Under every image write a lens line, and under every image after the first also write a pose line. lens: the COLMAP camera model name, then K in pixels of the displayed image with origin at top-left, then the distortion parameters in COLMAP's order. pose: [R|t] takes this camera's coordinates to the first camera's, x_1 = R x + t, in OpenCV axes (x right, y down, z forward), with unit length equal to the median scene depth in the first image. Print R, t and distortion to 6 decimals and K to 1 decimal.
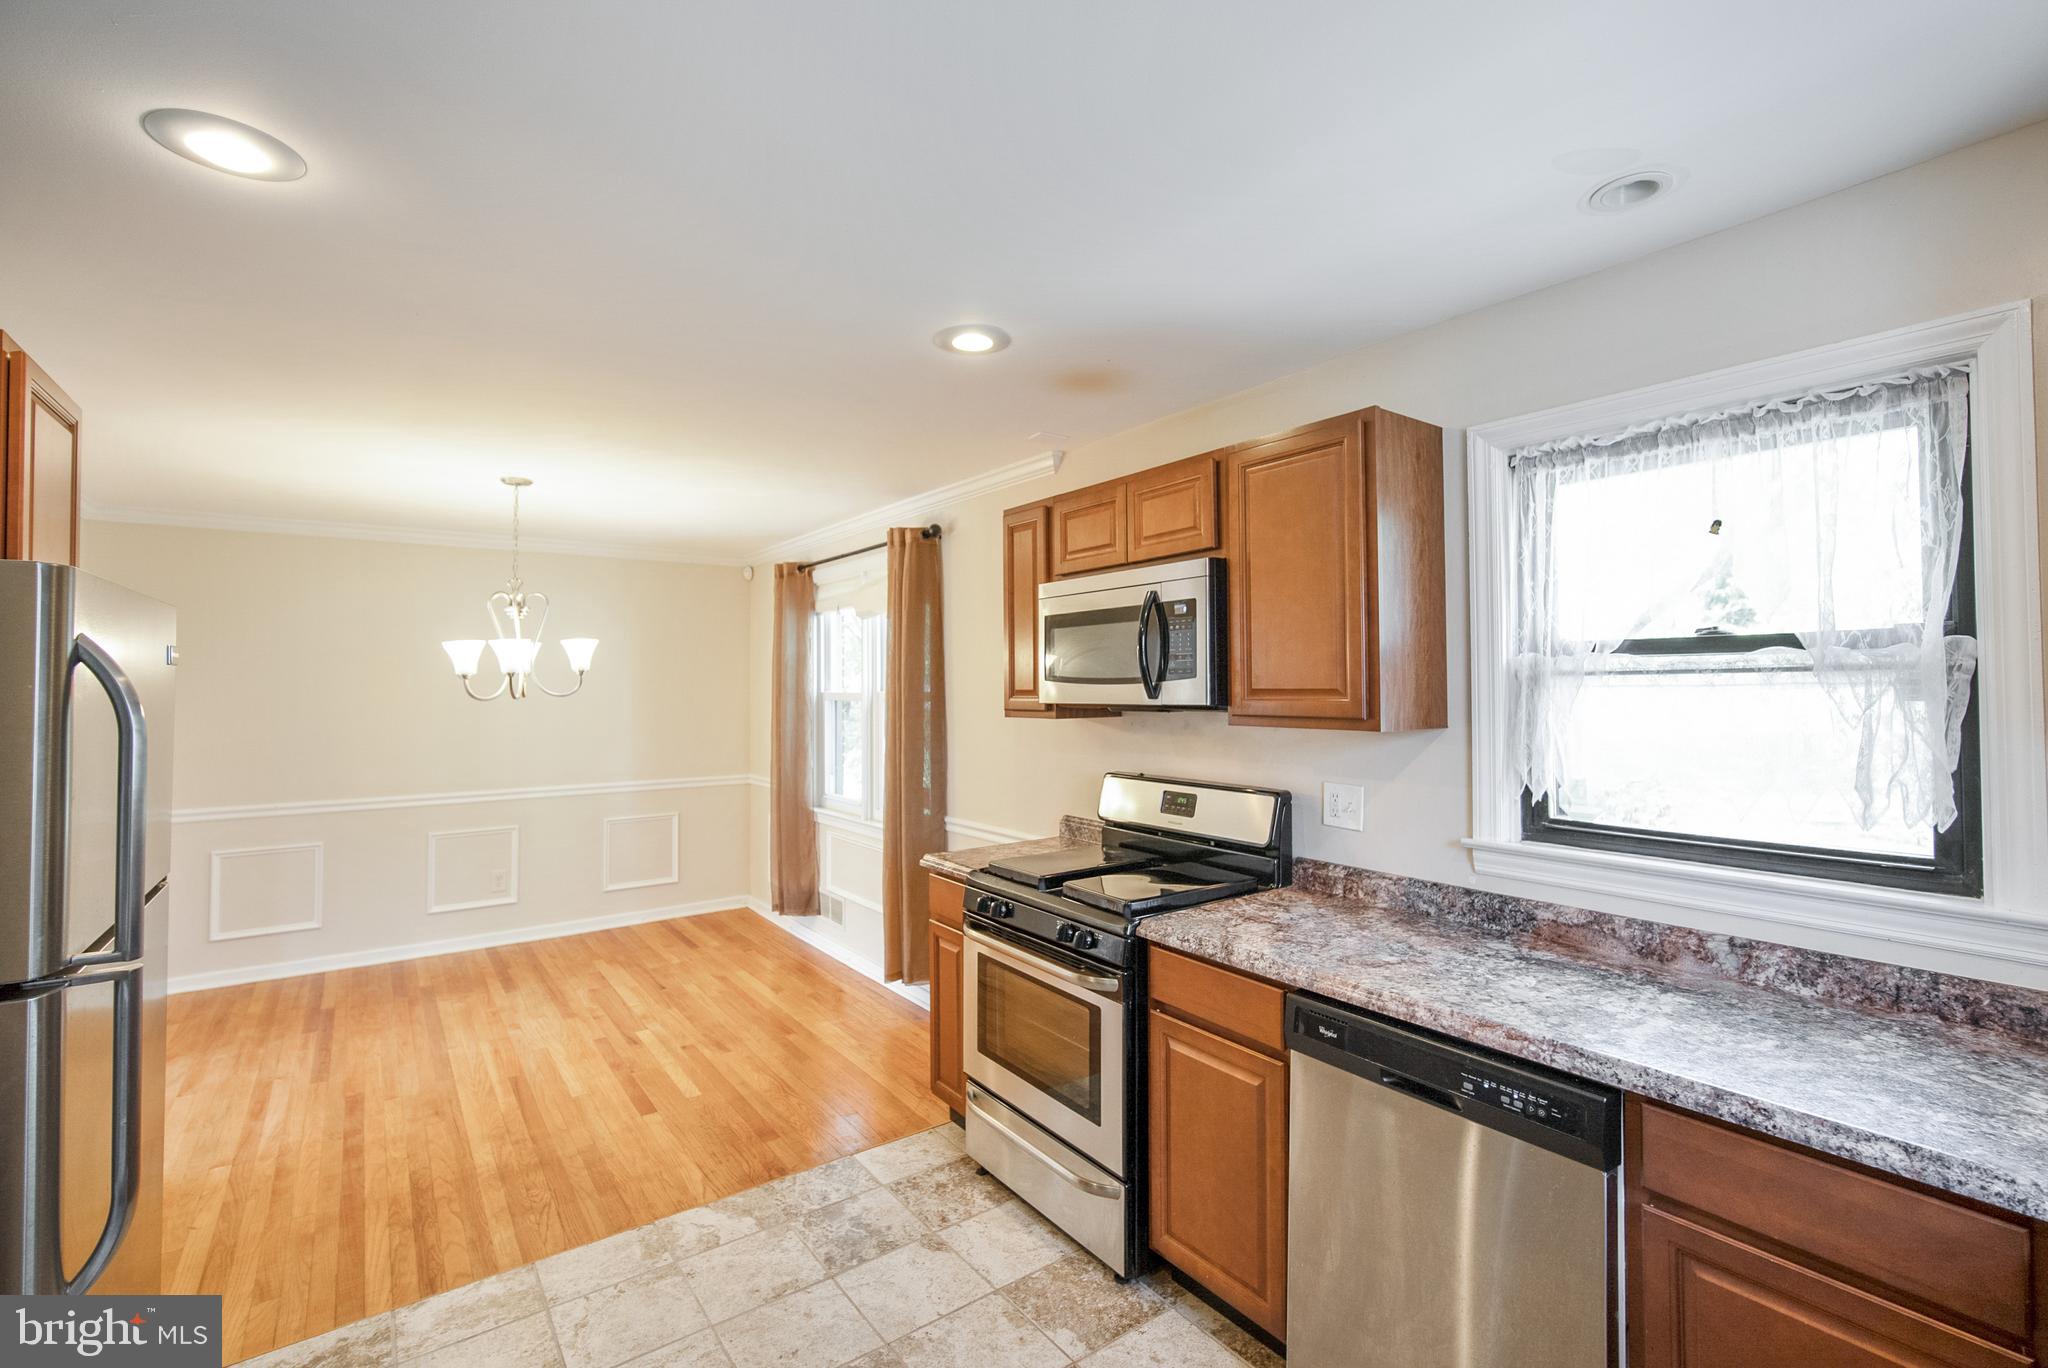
lens RADIAL K [[903.5, 0, 1032.7], [0, 903.5, 662.5], [0, 0, 1]] dist [-0.012048, 0.004195]
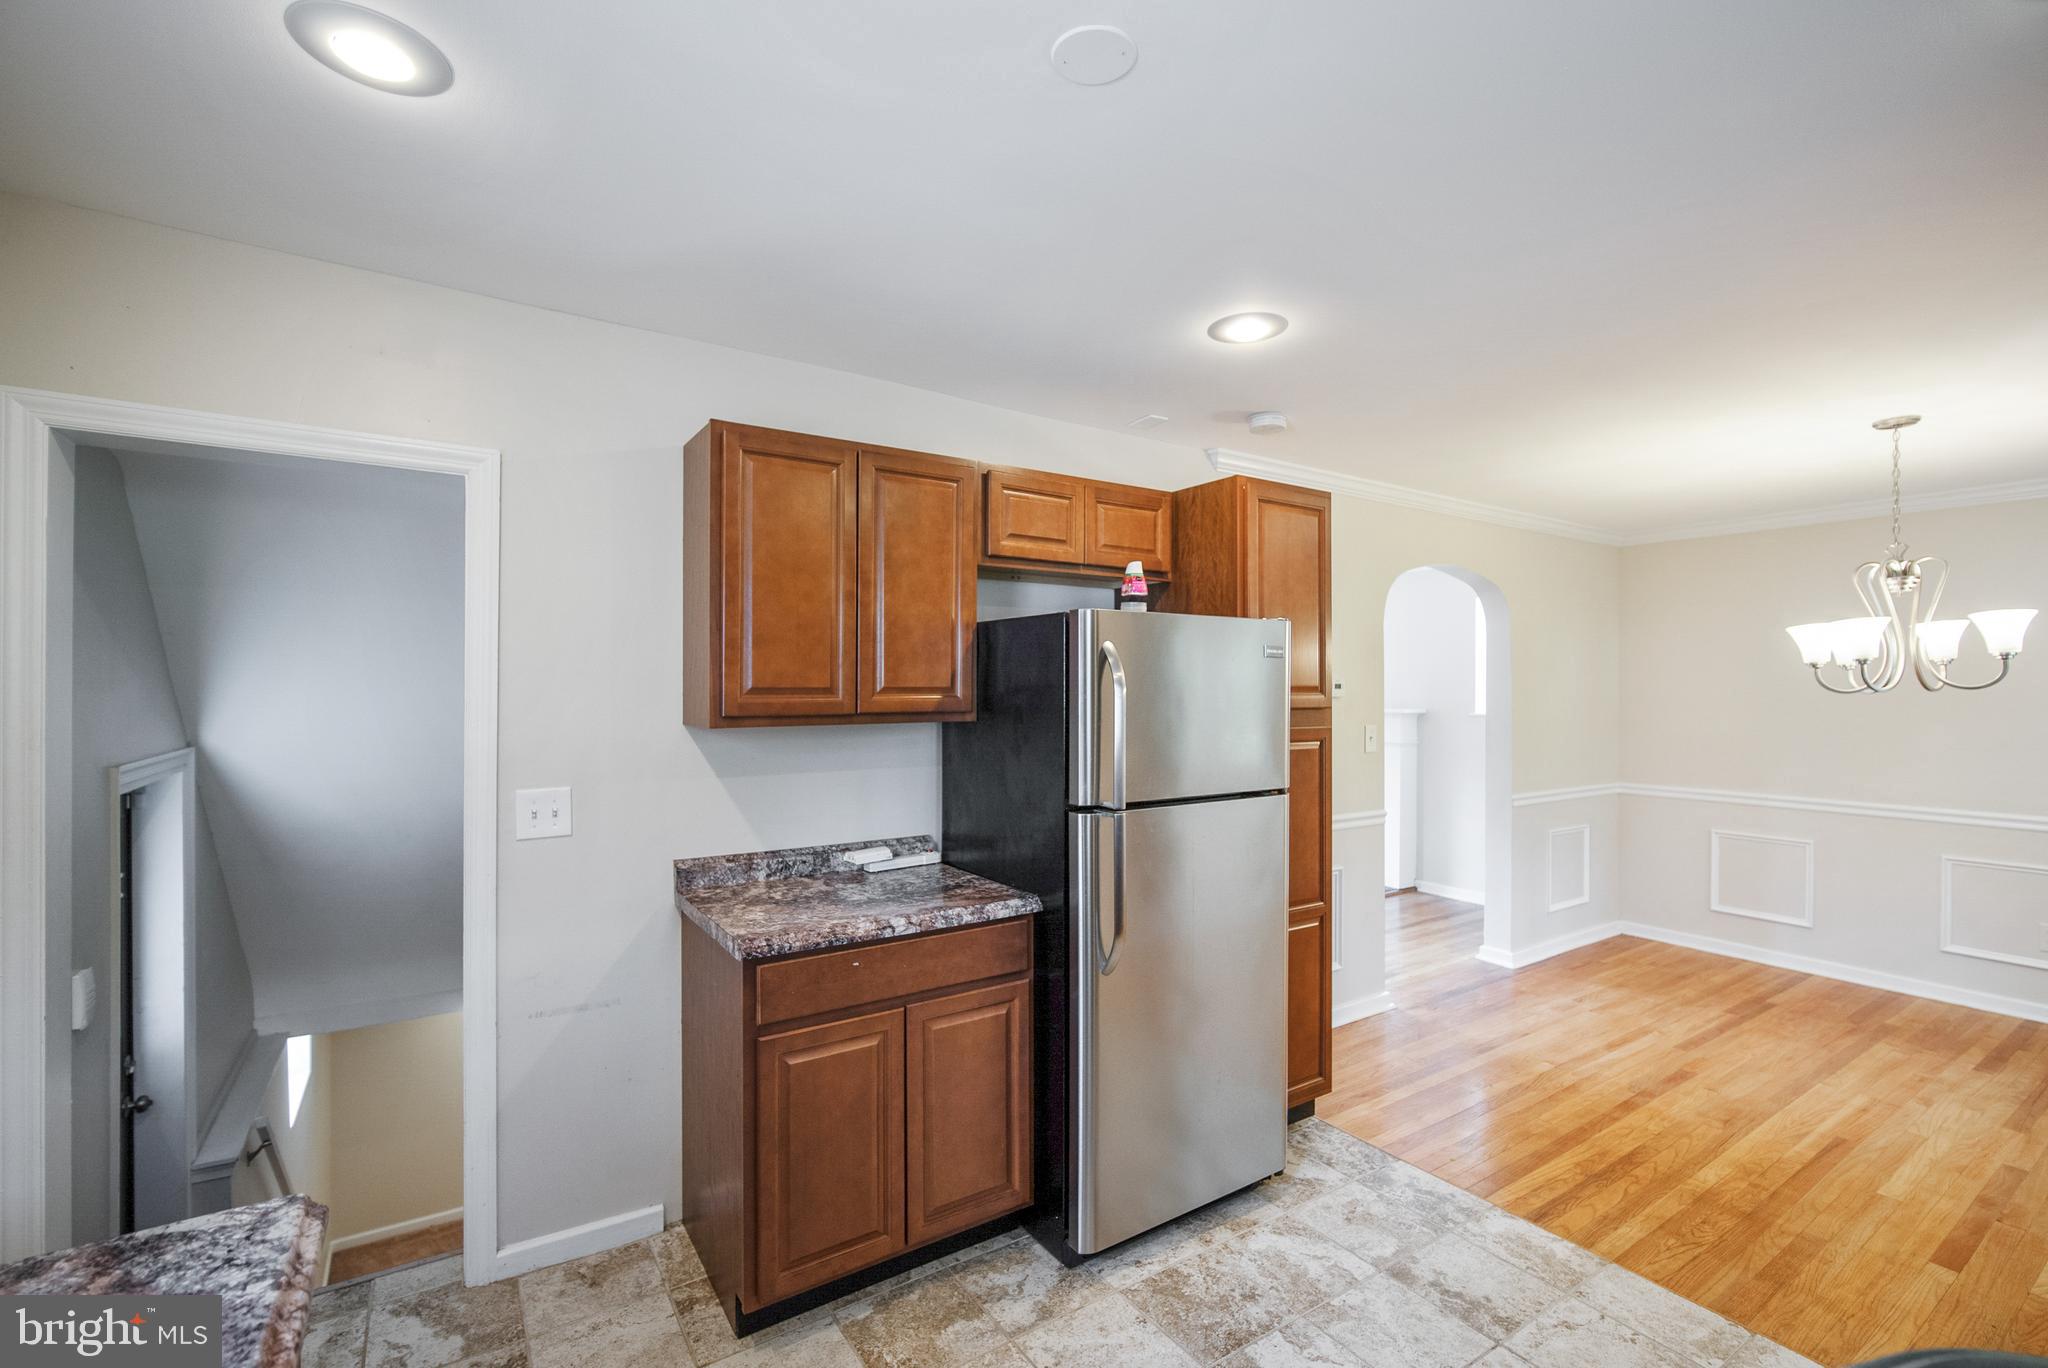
lens RADIAL K [[903.5, 0, 1024.2], [0, 903.5, 684.5], [0, 0, 1]] dist [-0.012048, 0.004195]
pose [[-0.052921, 0.004015, -0.998591, 0.320254], [0.021713, 0.999760, 0.002869, 0.016601], [0.998363, -0.021530, -0.052995, 0.303979]]
